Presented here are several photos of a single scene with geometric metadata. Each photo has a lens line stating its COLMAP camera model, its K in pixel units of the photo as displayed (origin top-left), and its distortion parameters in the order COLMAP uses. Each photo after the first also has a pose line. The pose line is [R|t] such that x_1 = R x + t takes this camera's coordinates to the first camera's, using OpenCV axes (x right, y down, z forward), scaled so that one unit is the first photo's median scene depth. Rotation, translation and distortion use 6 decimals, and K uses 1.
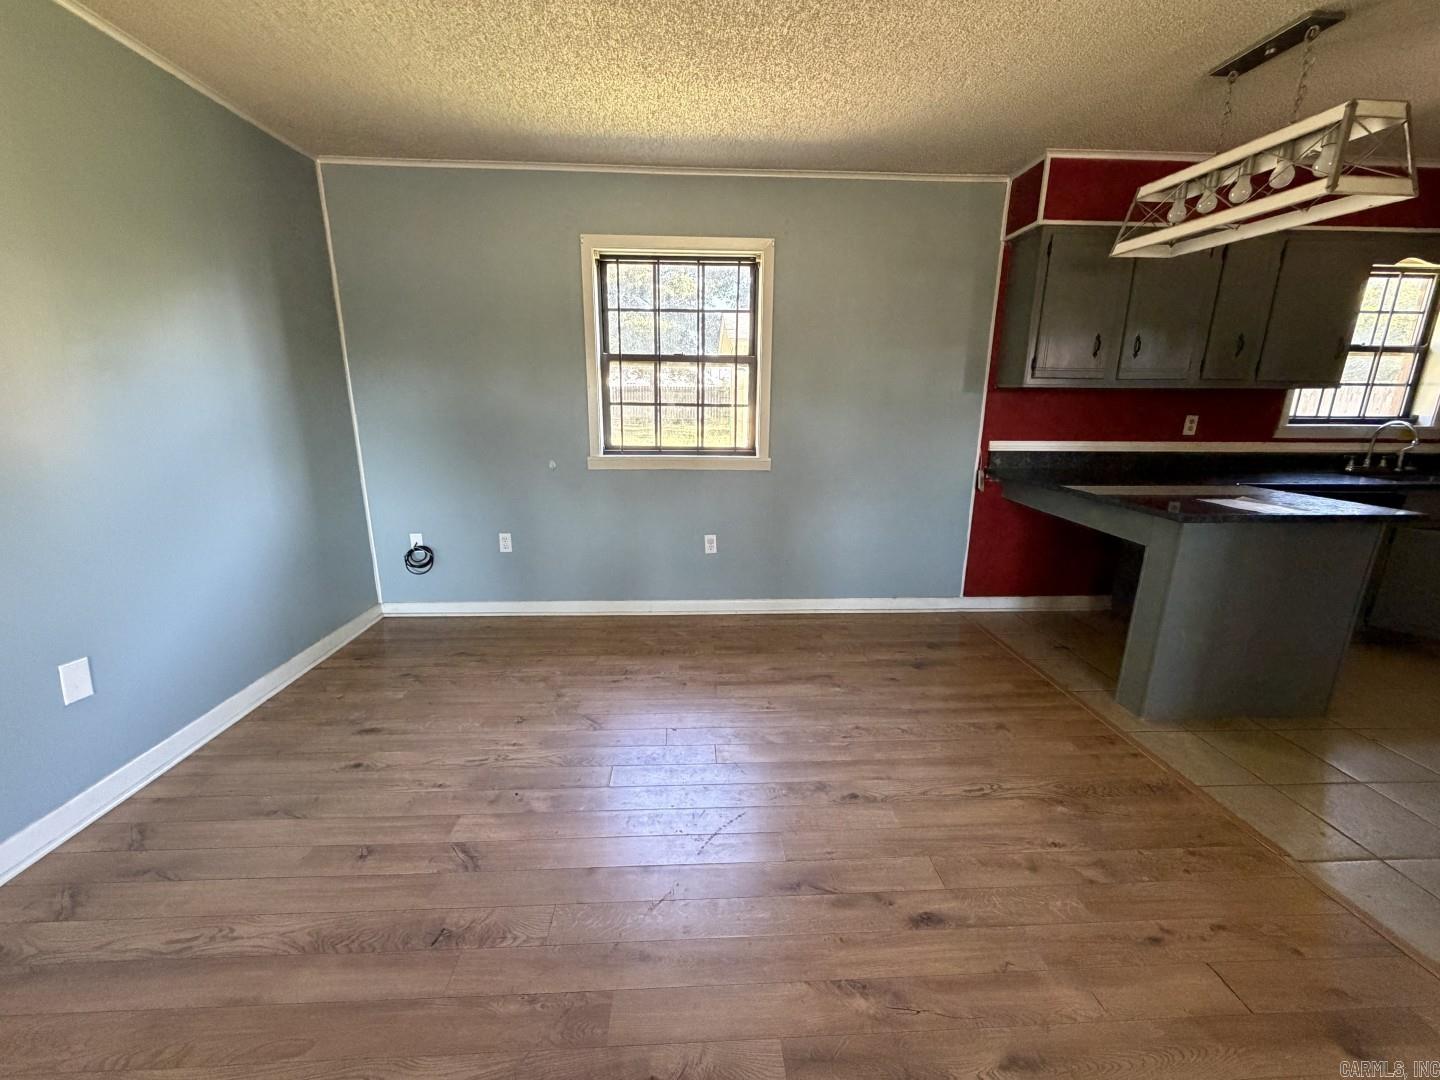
lens RADIAL K [[579.8, 0, 720.9], [0, 579.8, 543.5], [0, 0, 1]] dist [-0.001457, 0.000016]
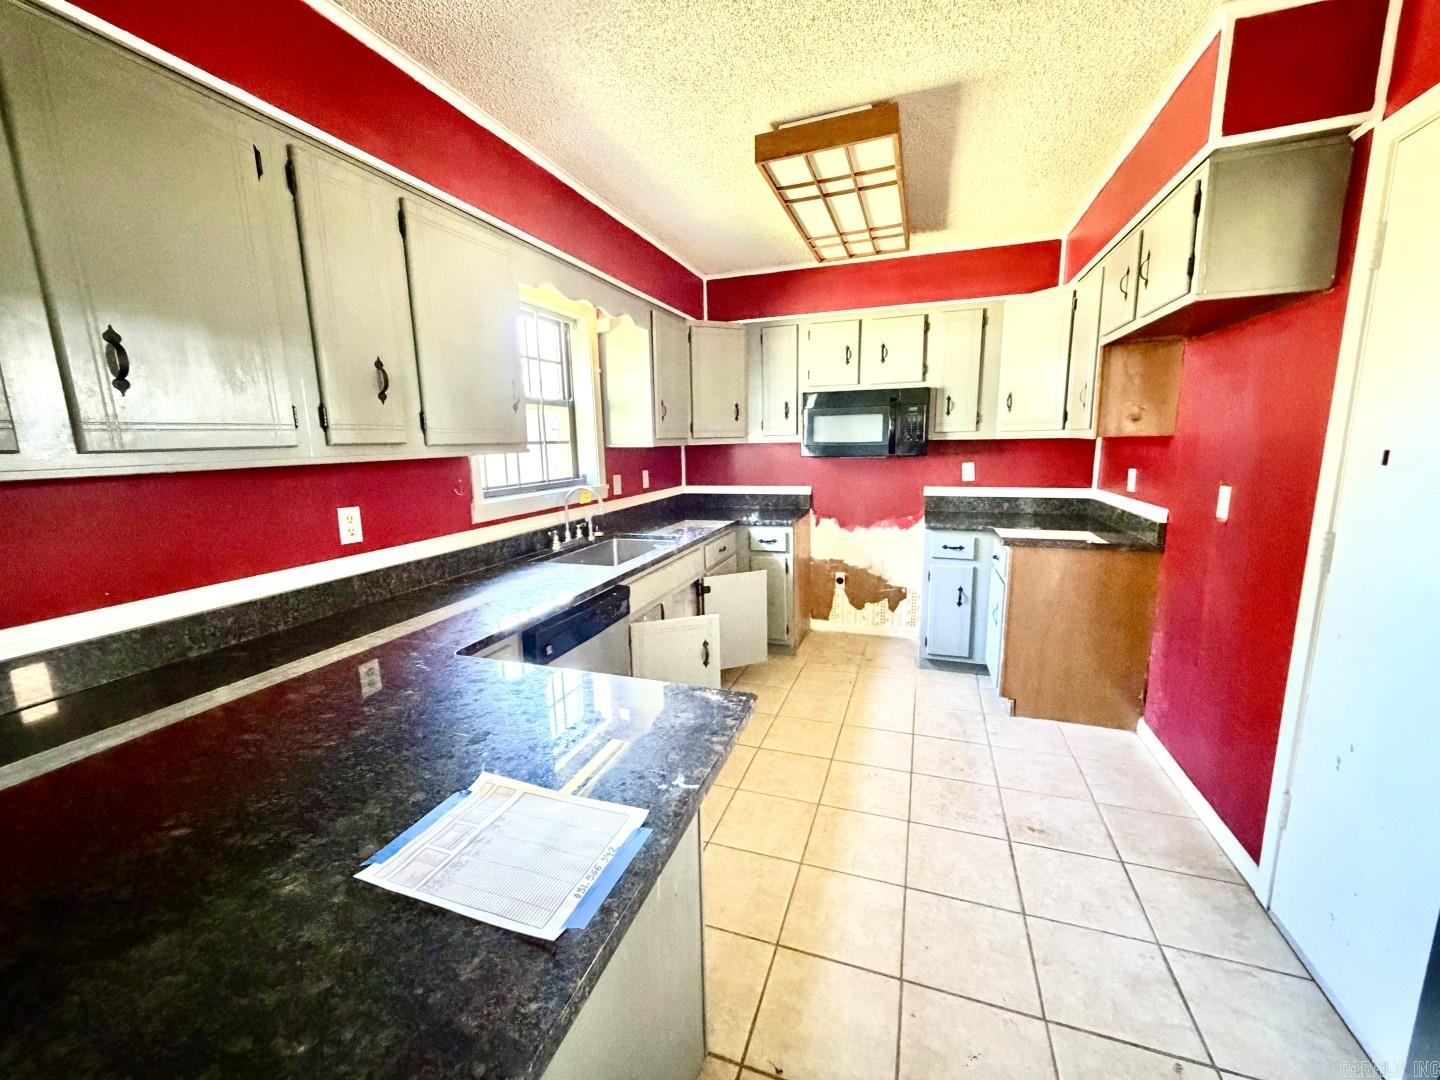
lens RADIAL K [[579.8, 0, 719.5], [0, 579.8, 540.0], [0, 0, 1]] dist [-0.001457, 0.000016]
pose [[0.374776, -0.172487, 0.910929, 0.408616], [0.246256, 0.965767, 0.081556, -0.137473], [-0.893812, 0.193757, 0.404423, 0.436959]]
